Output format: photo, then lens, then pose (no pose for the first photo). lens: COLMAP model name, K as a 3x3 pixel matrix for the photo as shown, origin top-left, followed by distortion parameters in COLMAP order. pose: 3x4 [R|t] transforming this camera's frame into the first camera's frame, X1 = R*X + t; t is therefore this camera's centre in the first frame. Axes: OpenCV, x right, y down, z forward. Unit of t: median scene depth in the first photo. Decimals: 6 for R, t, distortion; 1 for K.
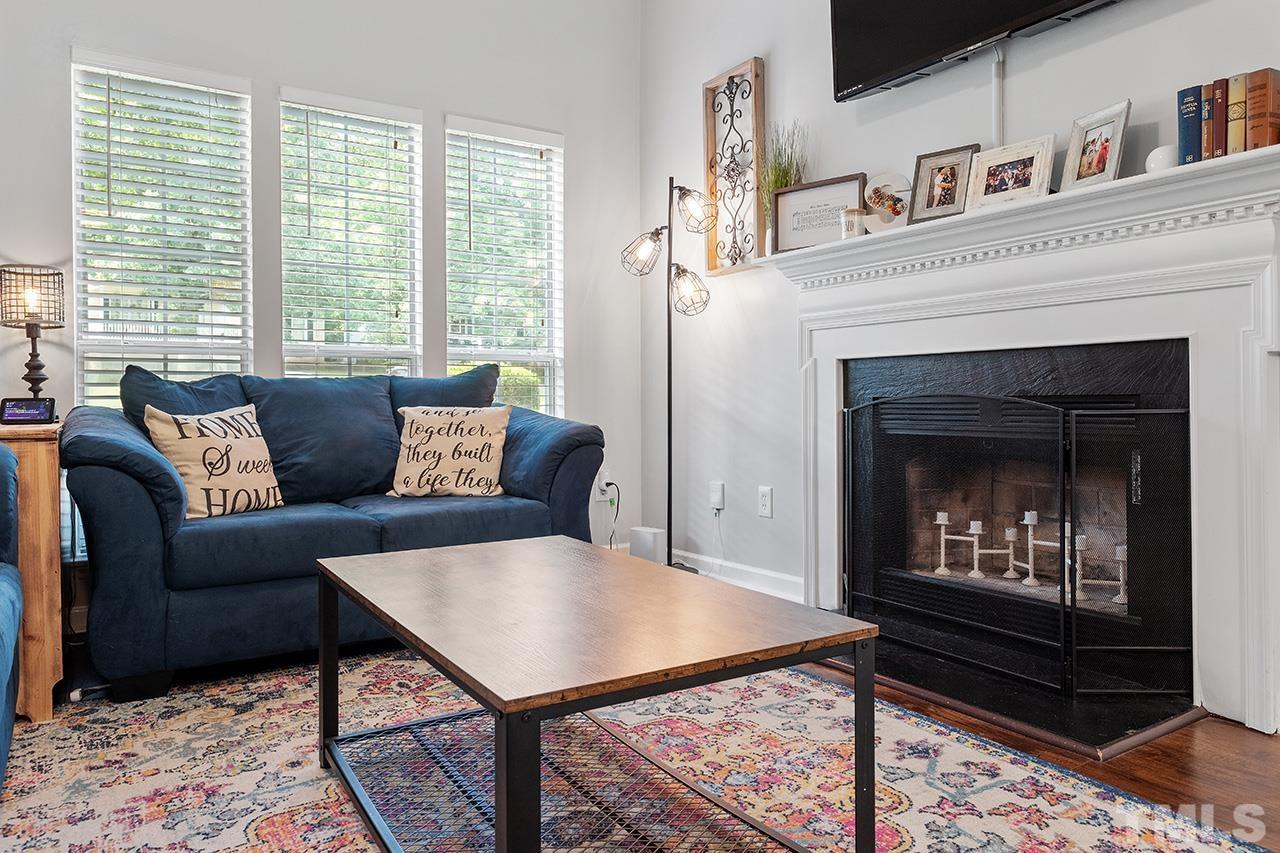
lens RADIAL K [[854.2, 0, 642.7], [0, 854.2, 429.7], [0, 0, 1]] dist [0.006730, -0.000730]
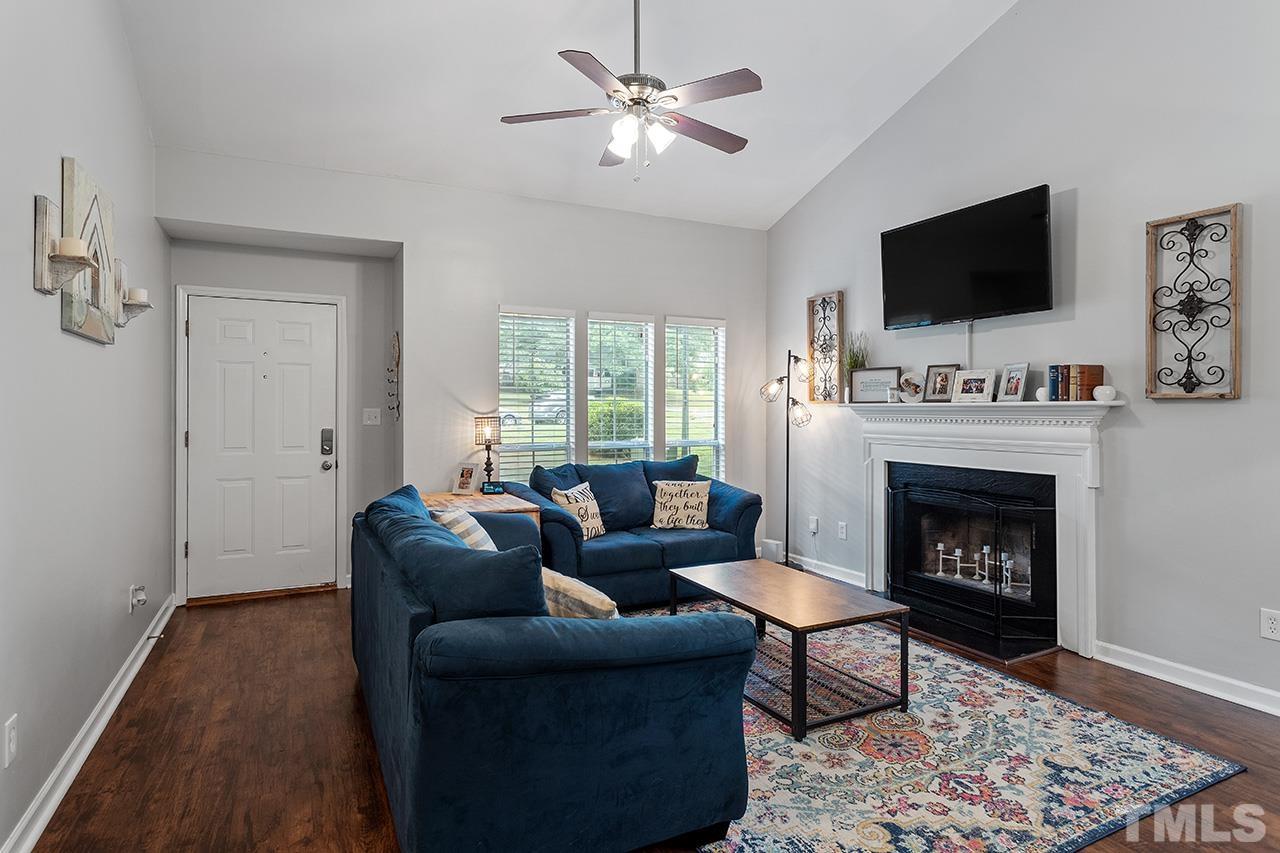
lens RADIAL K [[692.0, 0, 636.8], [0, 692.0, 421.8], [0, 0, 1]] dist [0.006063, 0.001717]
pose [[0.995469, 0.005917, -0.094907, -0.196069], [-0.006141, 0.999979, -0.002068, -0.179520], [0.094893, 0.002642, 0.995484, -0.657346]]
